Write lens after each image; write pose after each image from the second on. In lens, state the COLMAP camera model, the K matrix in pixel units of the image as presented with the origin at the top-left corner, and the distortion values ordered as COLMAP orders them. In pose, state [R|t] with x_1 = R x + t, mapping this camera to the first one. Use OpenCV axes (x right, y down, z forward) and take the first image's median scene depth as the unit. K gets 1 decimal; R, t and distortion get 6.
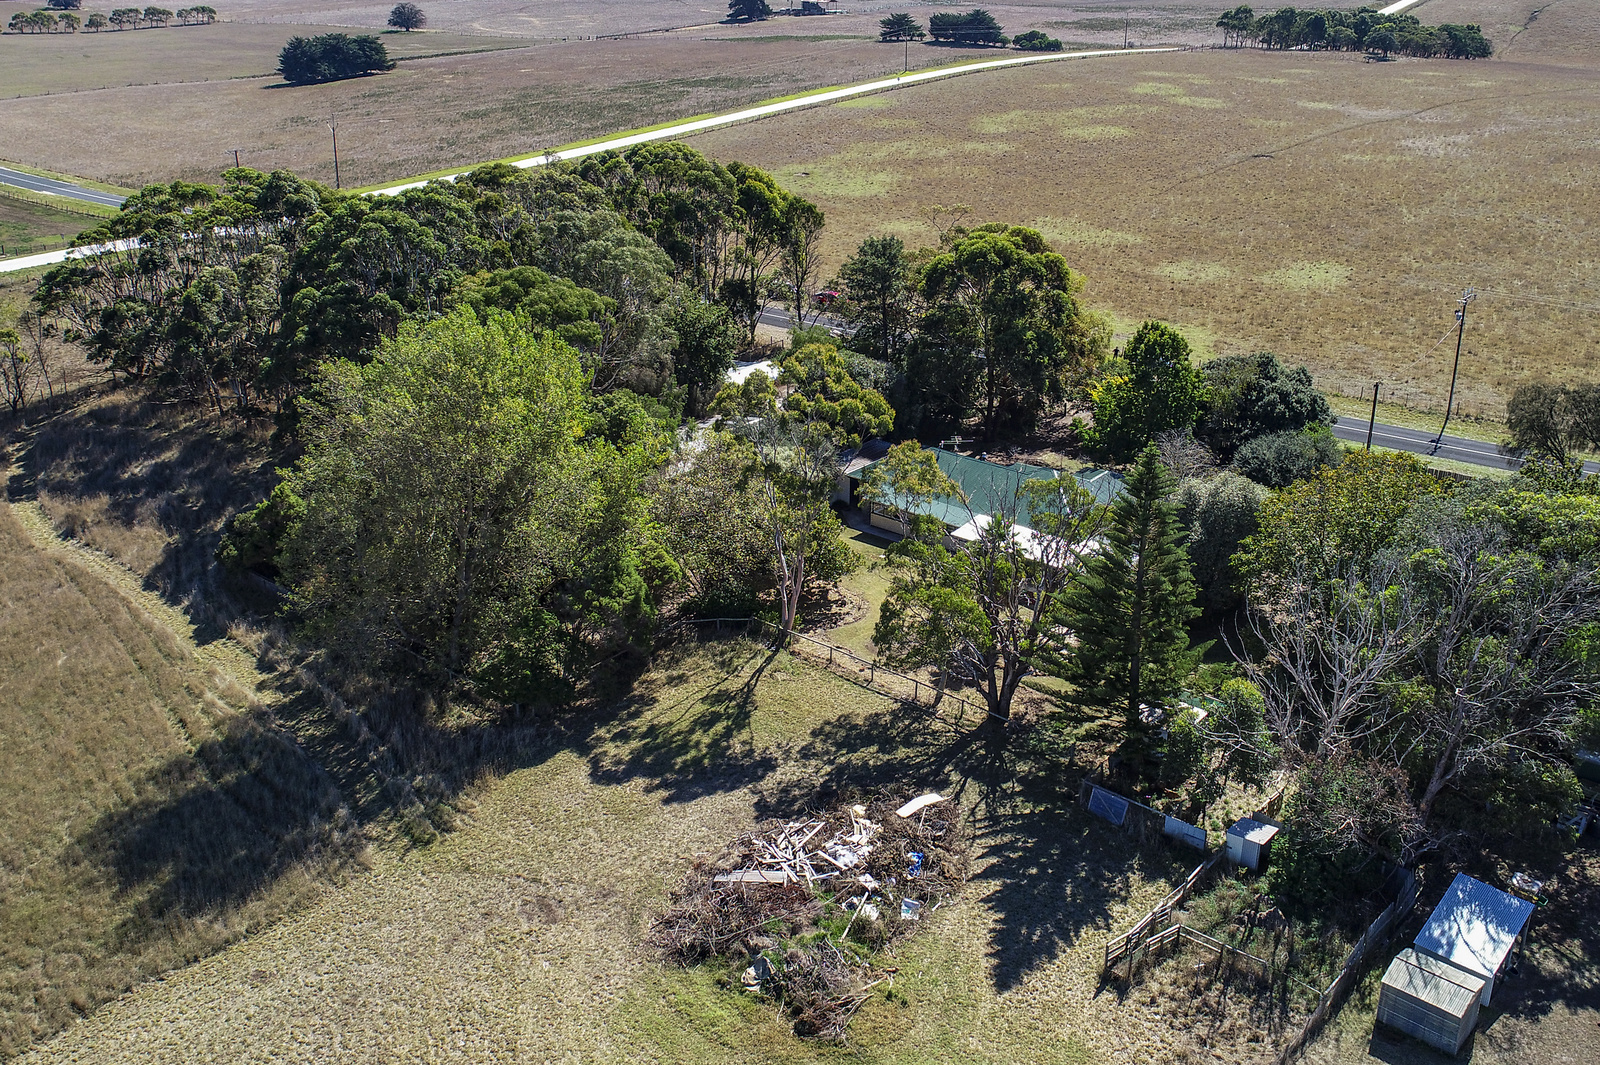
lens RADIAL K [[1293.7, 0, 800.0], [0, 1293.7, 532.5], [0, 0, 1]] dist [0.001969, -0.002208]
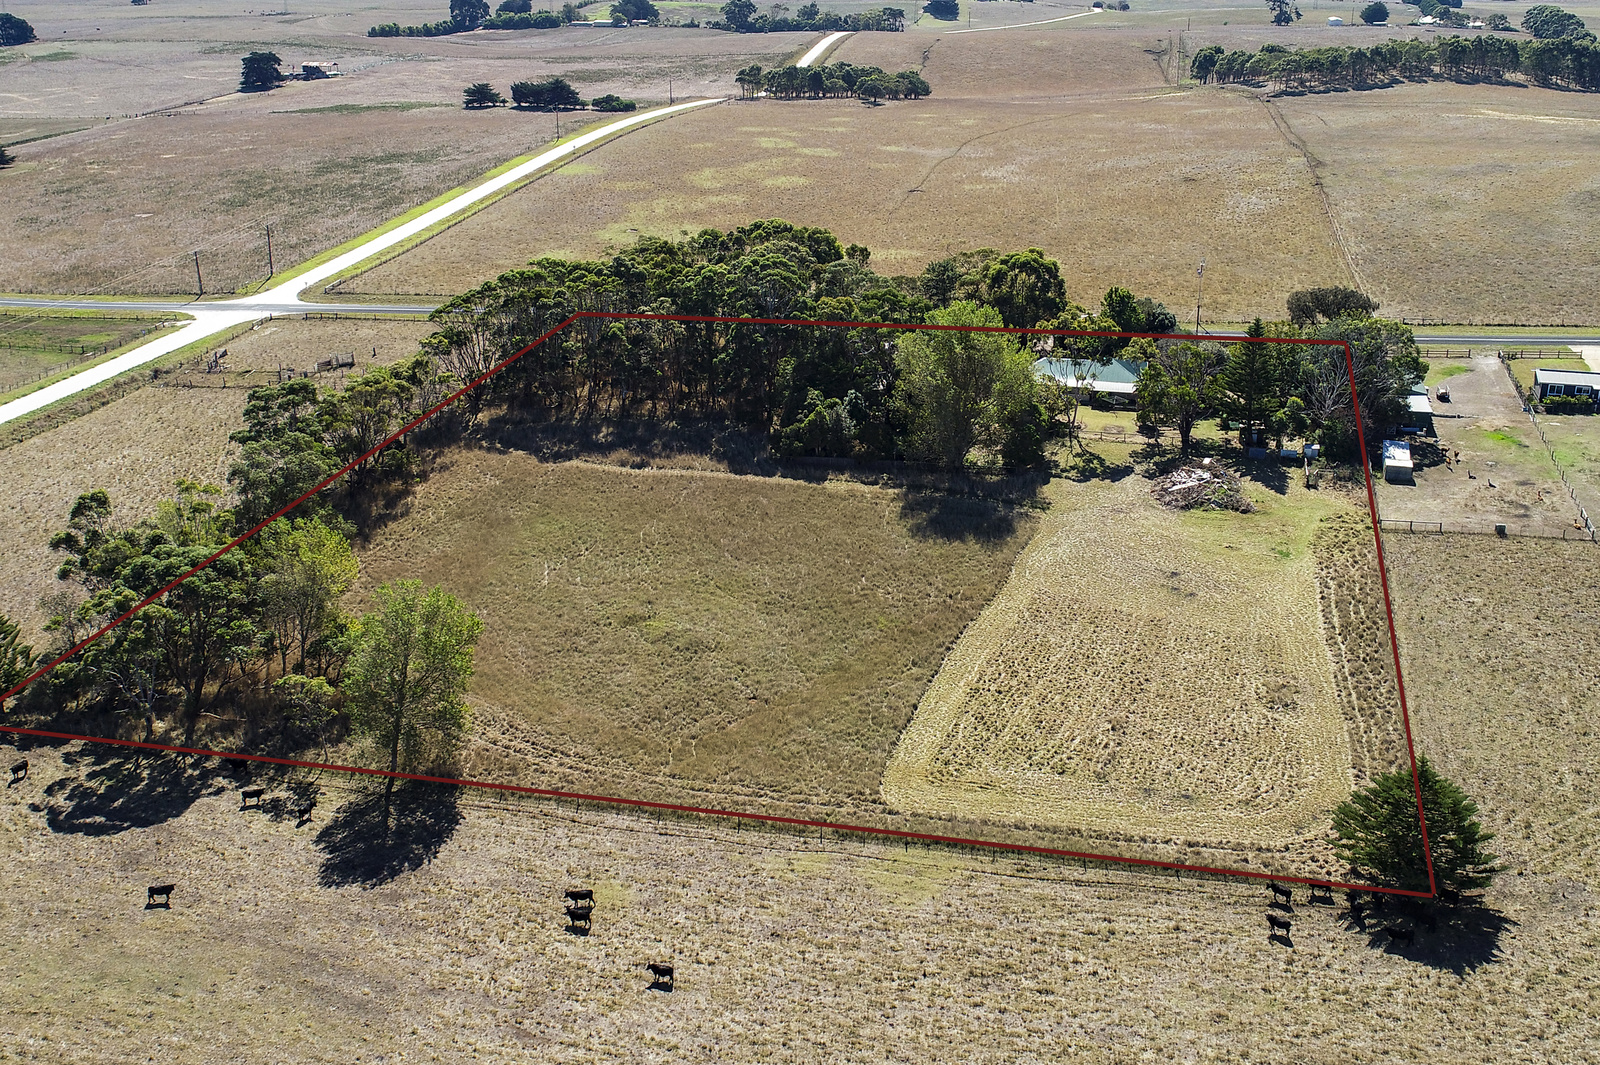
lens RADIAL K [[1293.7, 0, 800.0], [0, 1293.7, 532.5], [0, 0, 1]] dist [0.001969, -0.002208]
pose [[0.907805, -0.172833, 0.382124, -0.175295], [0.182953, 0.983071, 0.010001, 0.018591], [-0.377383, 0.060832, 0.924057, -0.114063]]
